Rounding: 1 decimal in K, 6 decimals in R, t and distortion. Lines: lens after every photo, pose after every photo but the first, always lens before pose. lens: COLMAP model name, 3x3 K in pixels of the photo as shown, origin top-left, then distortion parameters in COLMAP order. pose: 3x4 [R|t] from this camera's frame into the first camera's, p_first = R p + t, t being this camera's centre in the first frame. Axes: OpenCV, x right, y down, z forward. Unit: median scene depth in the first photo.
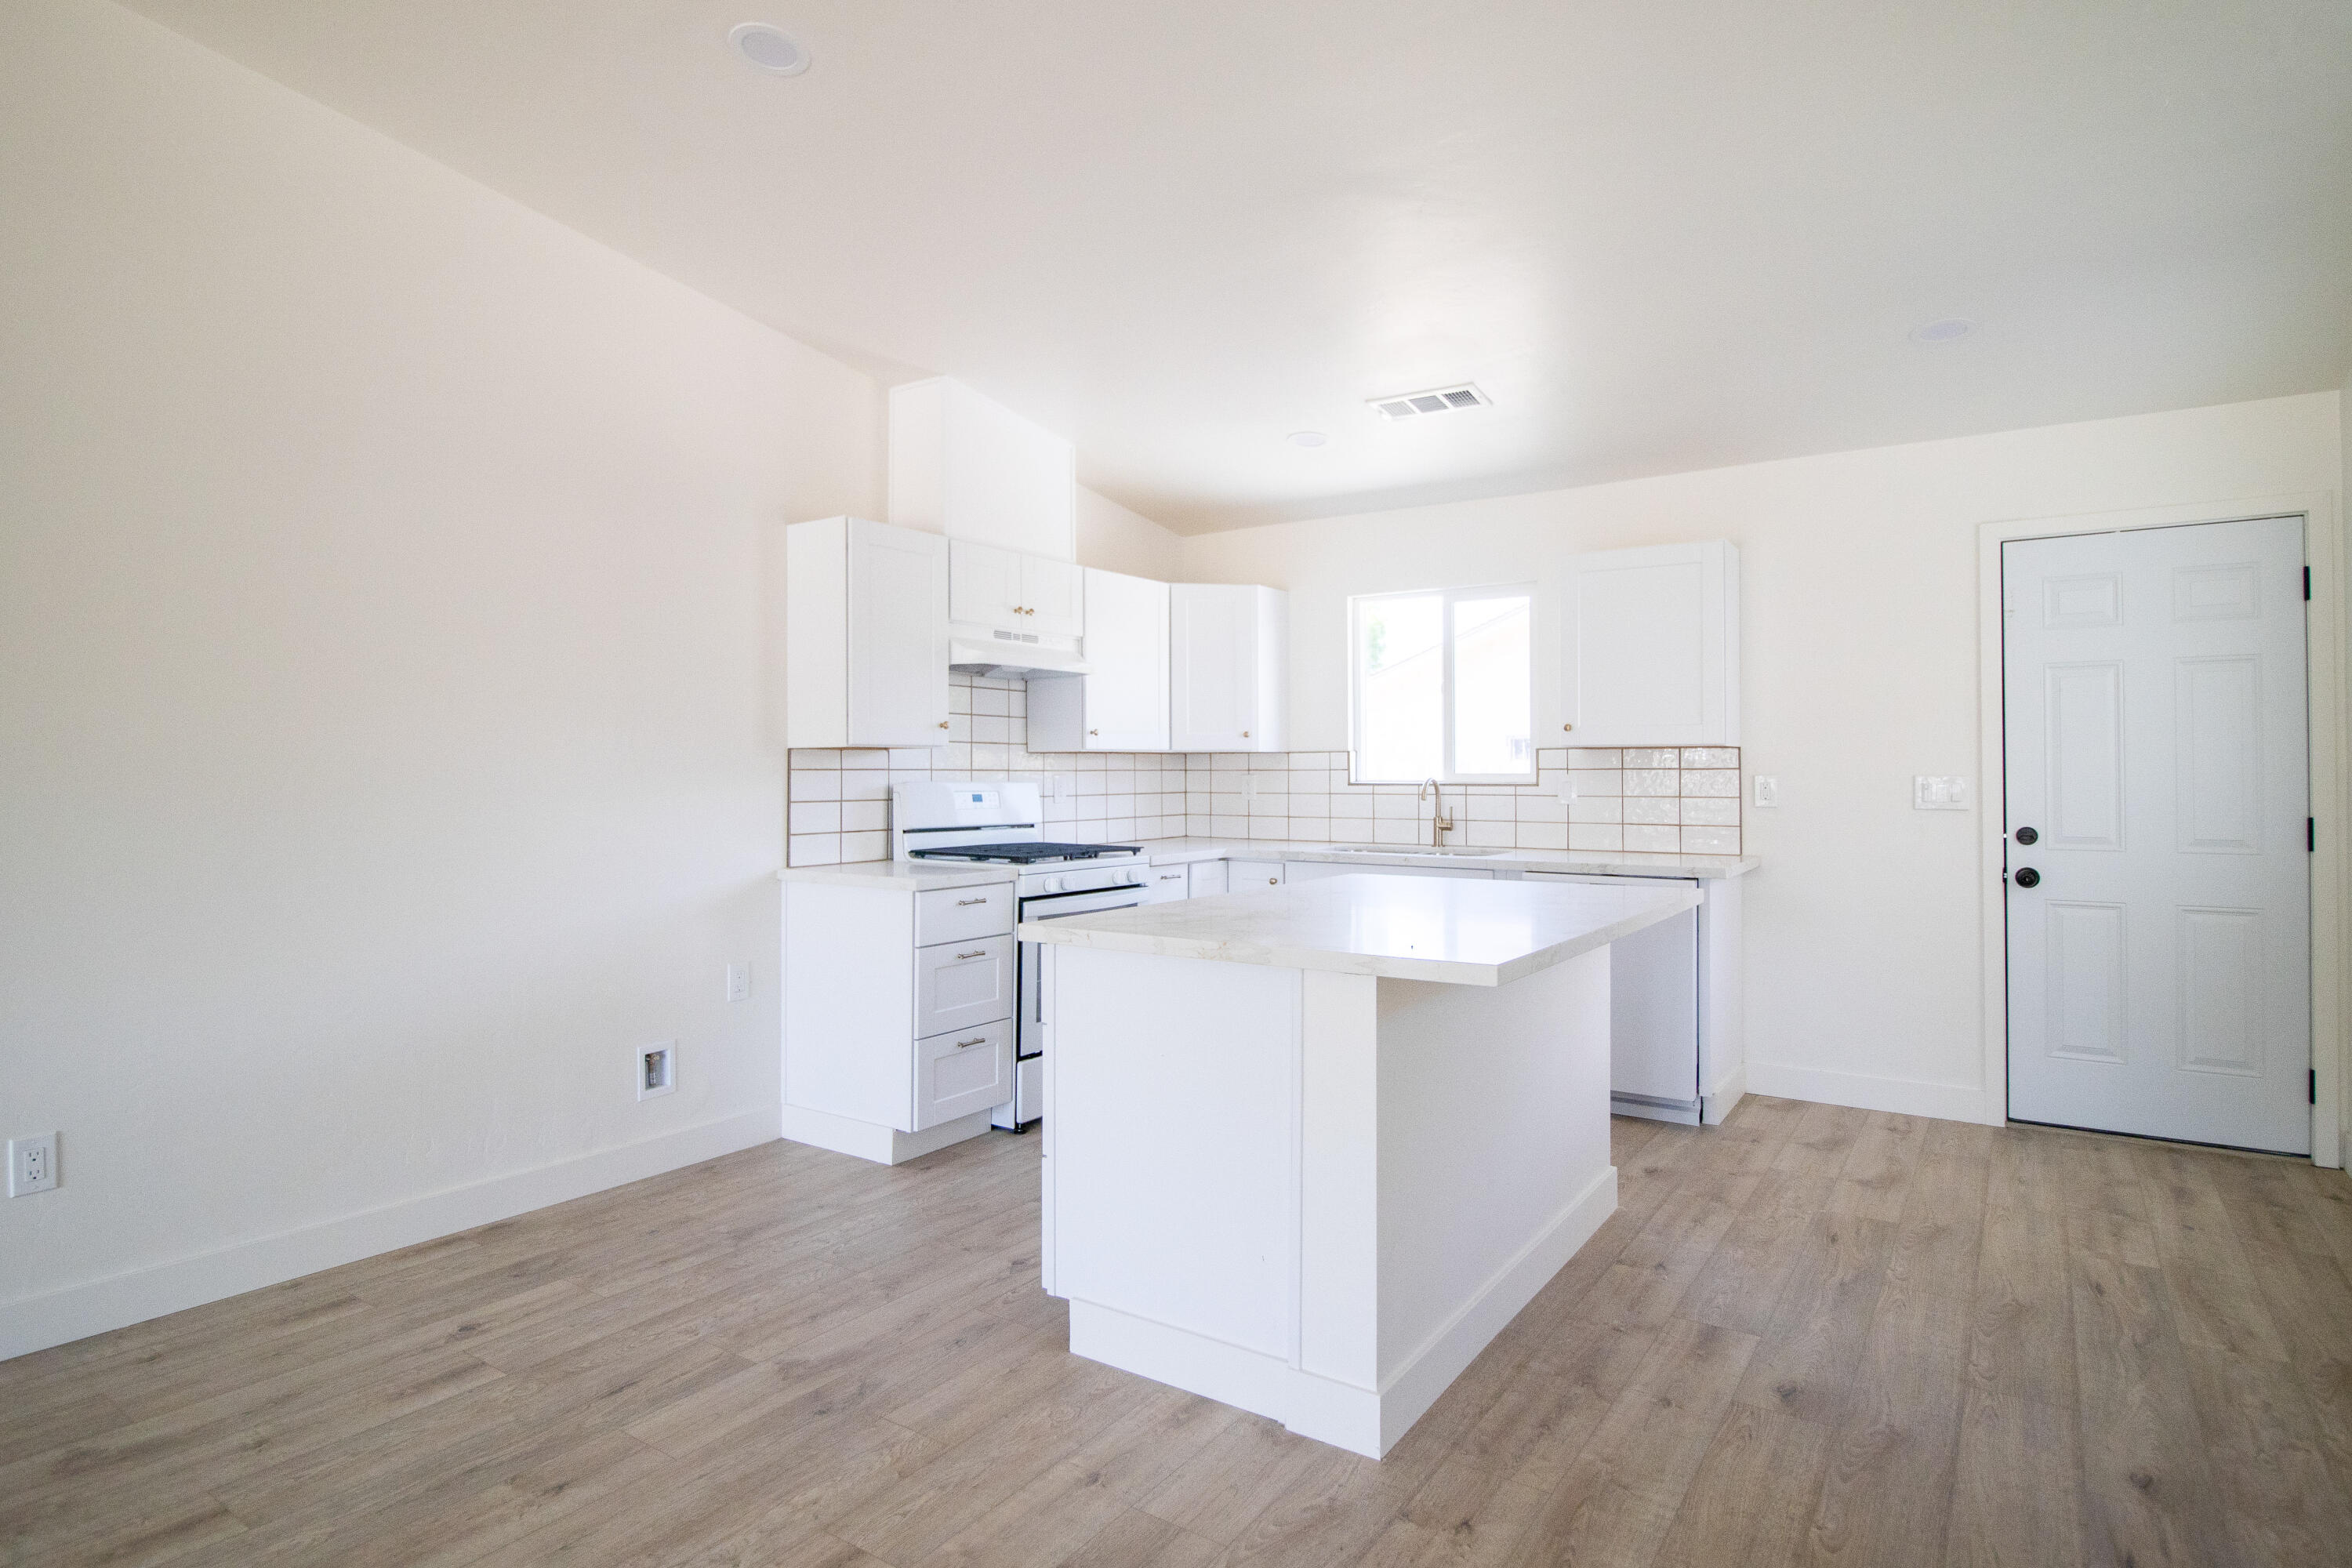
lens RADIAL K [[1179.7, 0, 1185.4], [0, 1179.7, 770.9], [0, 0, 1]] dist [-0.003051, 0.000263]
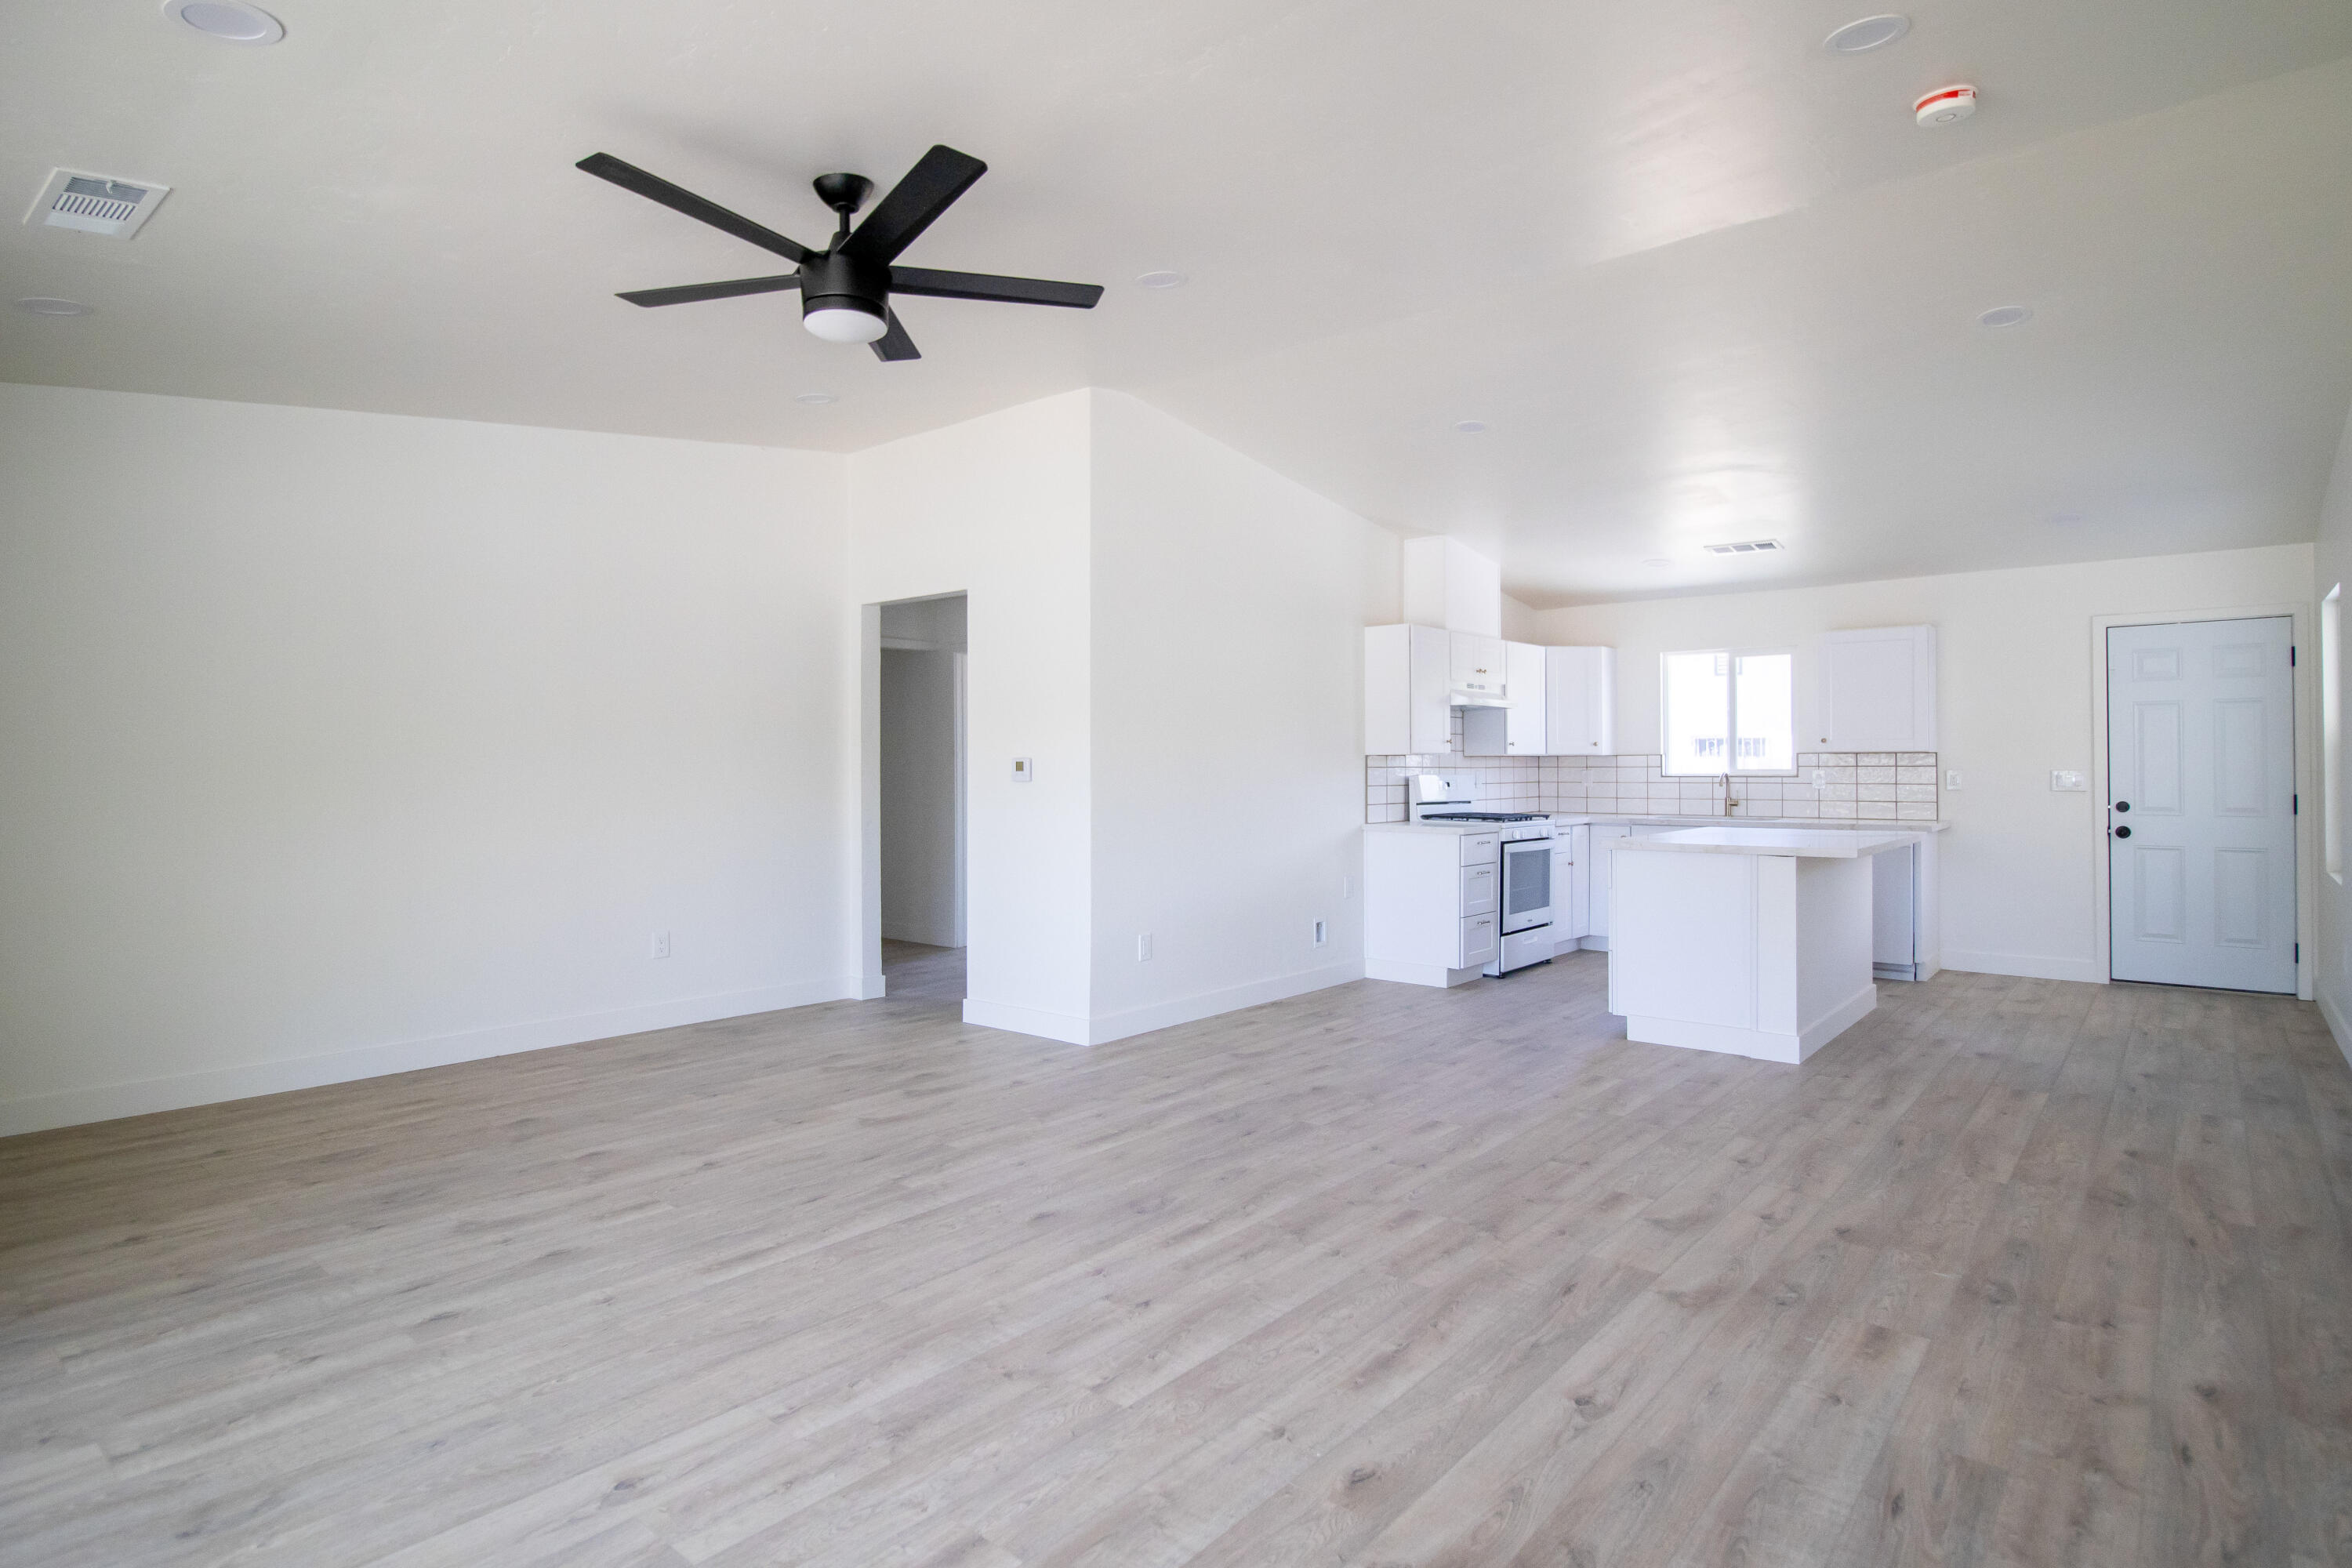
lens RADIAL K [[1240.7, 0, 1179.6], [0, 1240.7, 747.7], [0, 0, 1]] dist [0.001248, -0.001860]
pose [[0.996399, -0.002989, -0.084738, -0.420476], [0.001650, 0.999873, -0.015867, -0.001466], [0.084774, 0.015670, 0.996277, -0.786078]]
